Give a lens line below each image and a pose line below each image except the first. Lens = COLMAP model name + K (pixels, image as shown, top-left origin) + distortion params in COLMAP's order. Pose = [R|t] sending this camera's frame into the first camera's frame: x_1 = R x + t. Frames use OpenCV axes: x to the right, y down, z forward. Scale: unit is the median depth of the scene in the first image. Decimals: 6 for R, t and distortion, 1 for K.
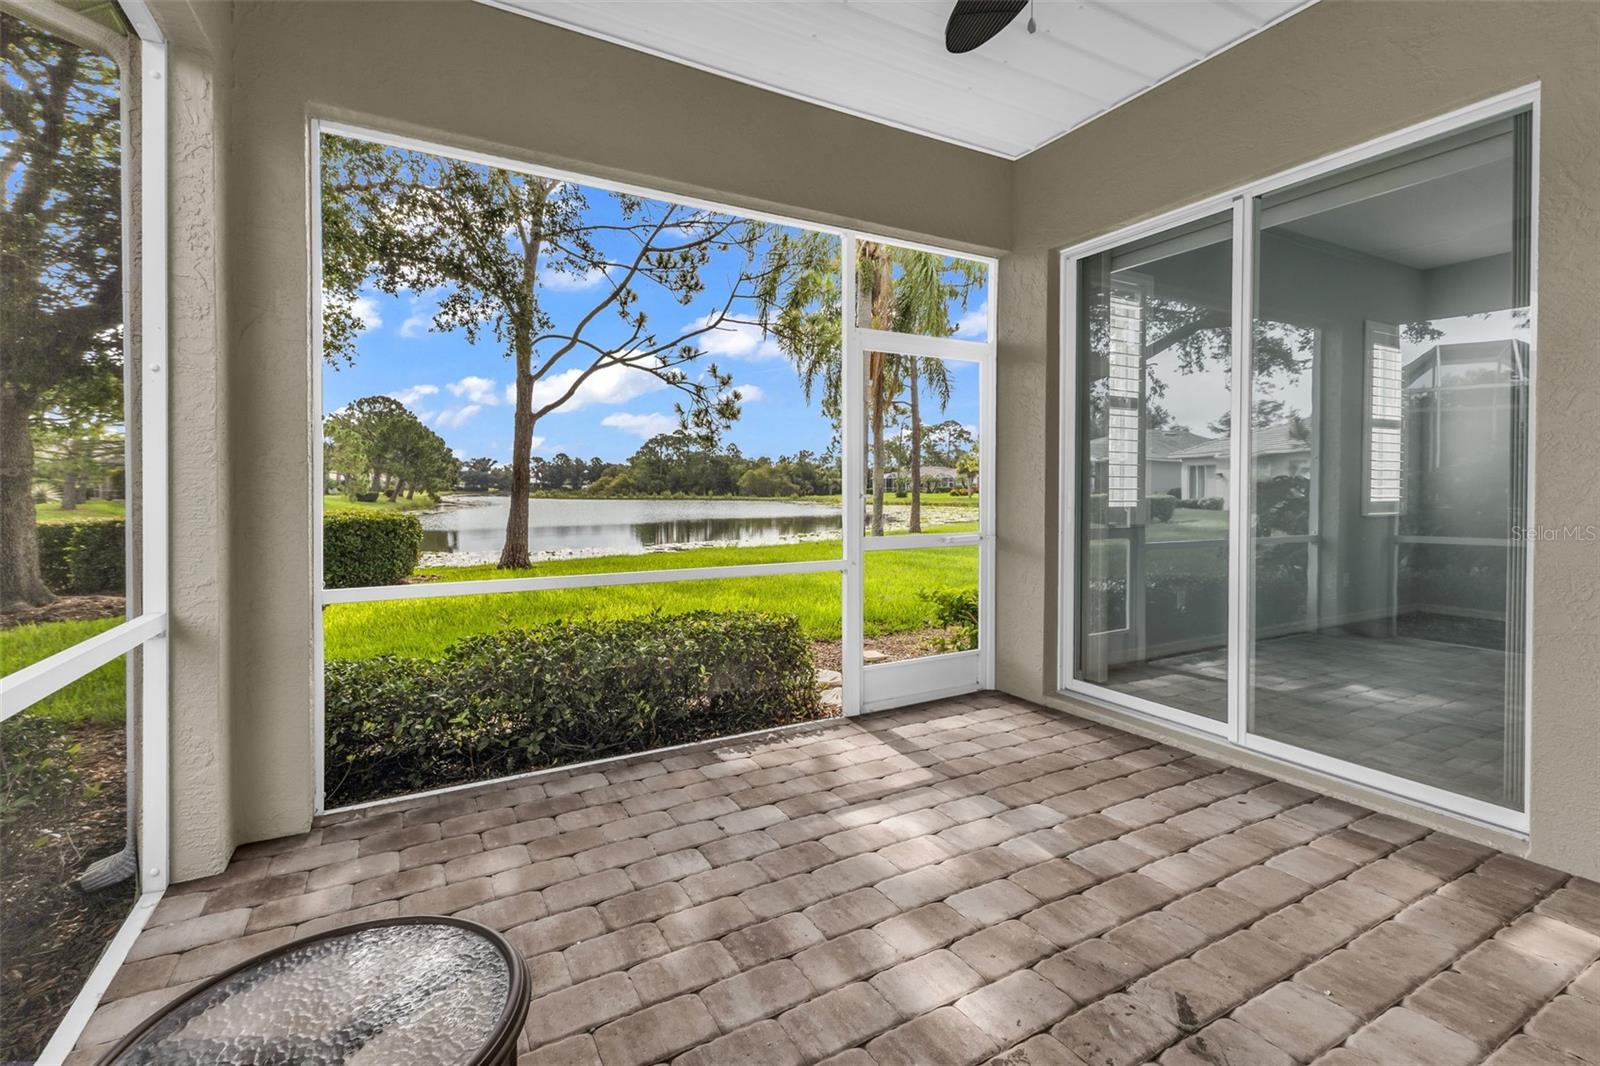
lens RADIAL K [[750.5, 0, 847.2], [0, 750.5, 499.4], [0, 0, 1]] dist [0.009606, 0.000604]
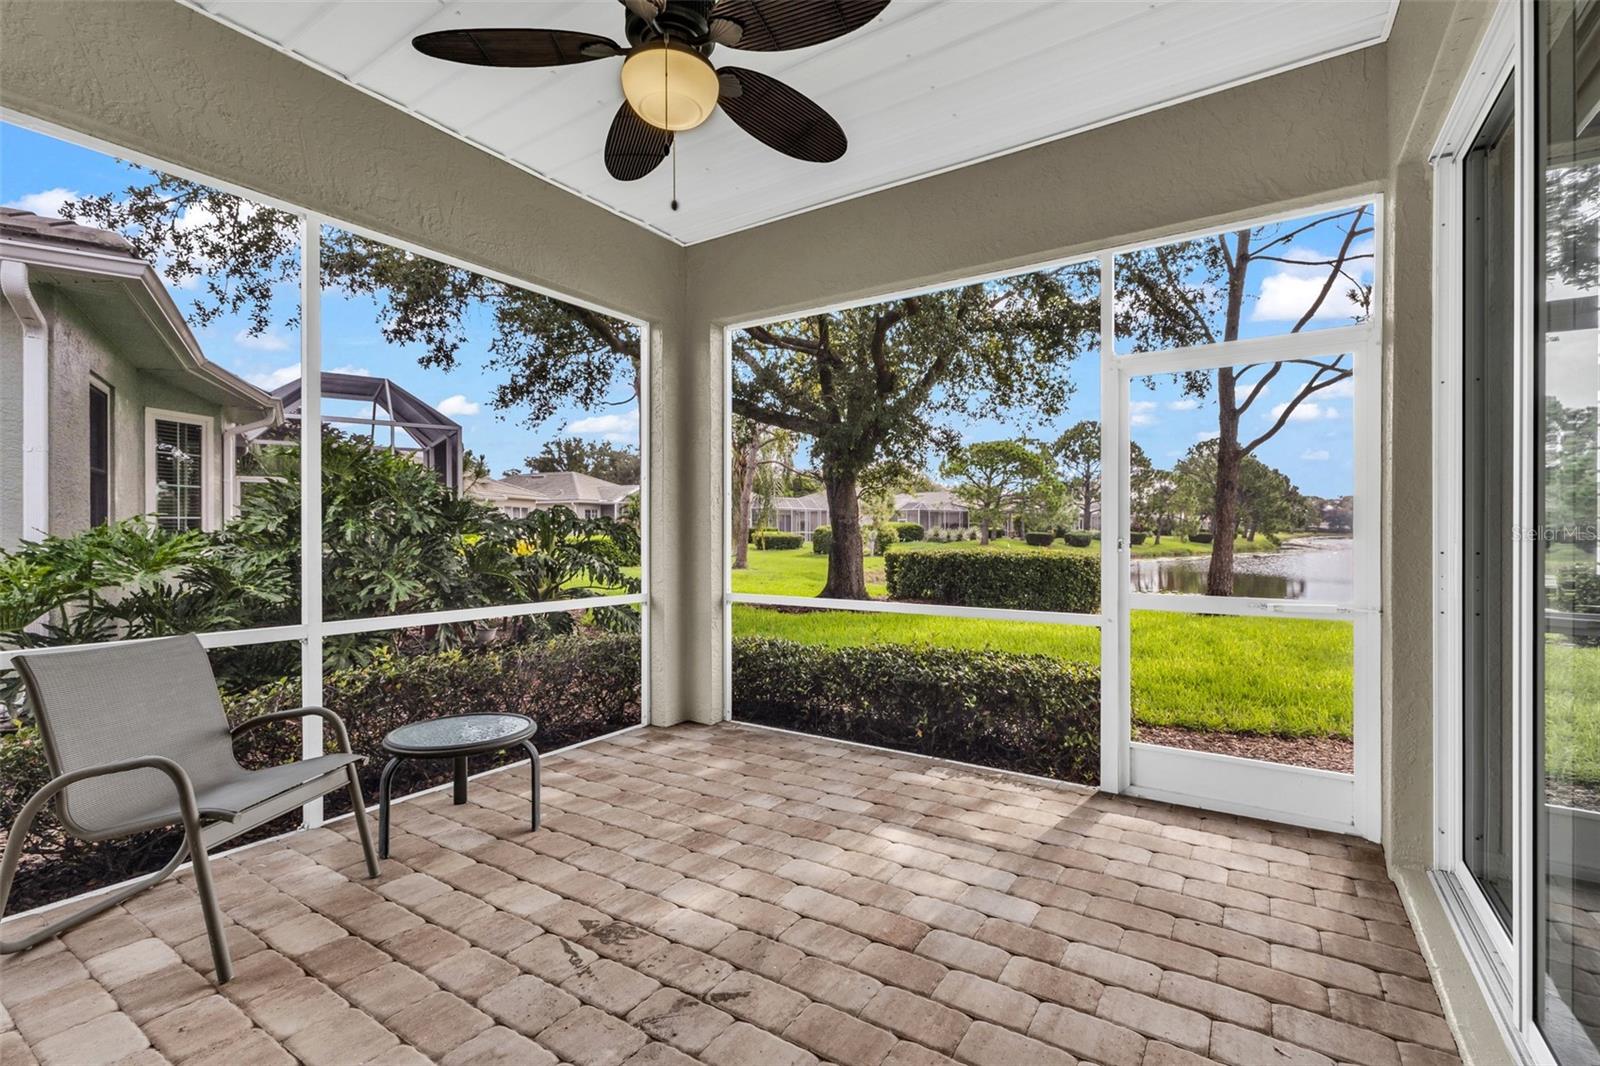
lens RADIAL K [[737.1, 0, 724.5], [0, 737.1, 533.6], [0, 0, 1]] dist [0.013113, 0.000457]
pose [[0.392253, 0.006087, -0.919837, 0.712161], [-0.014293, 0.999898, 0.000522, -0.013561], [0.919746, 0.012942, 0.392300, 0.261968]]
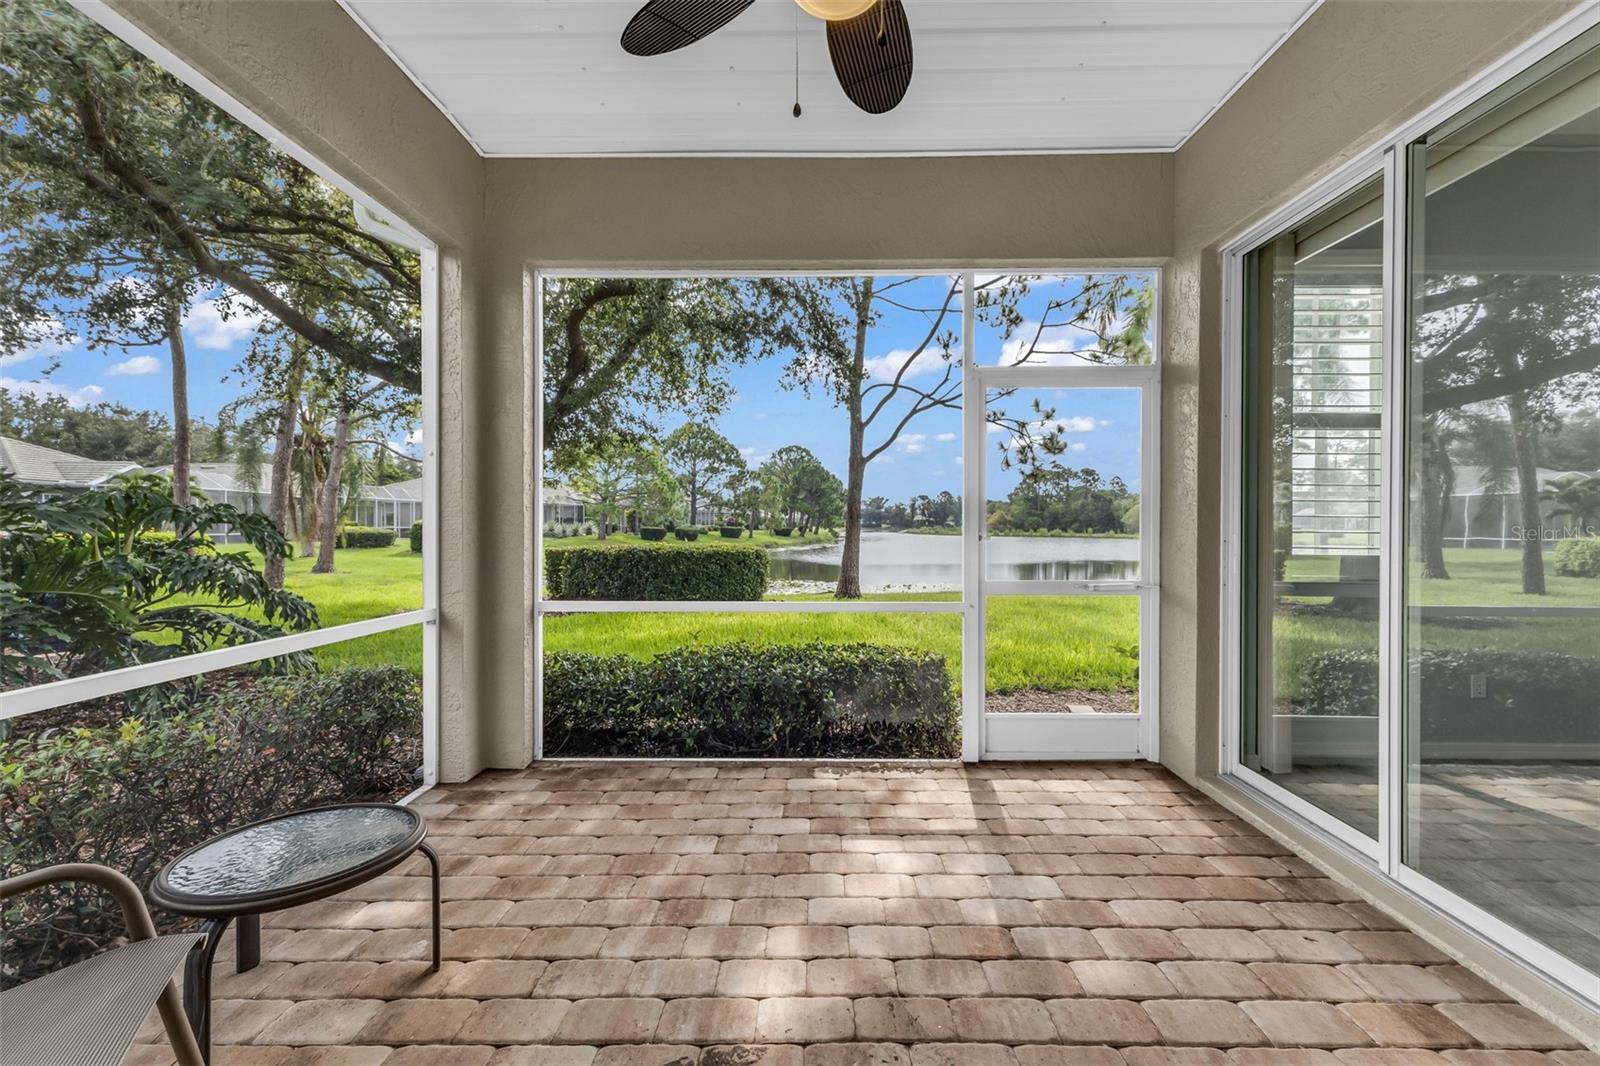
lens RADIAL K [[764.9, 0, 800.0], [0, 764.9, 533.0], [0, 0, 1]] dist [0.010955, 0.000338]
pose [[0.847857, 0.008112, -0.530164, 0.390087], [-0.010322, 0.999946, -0.001208, -0.008763], [0.530125, 0.006496, 0.847894, 0.033015]]
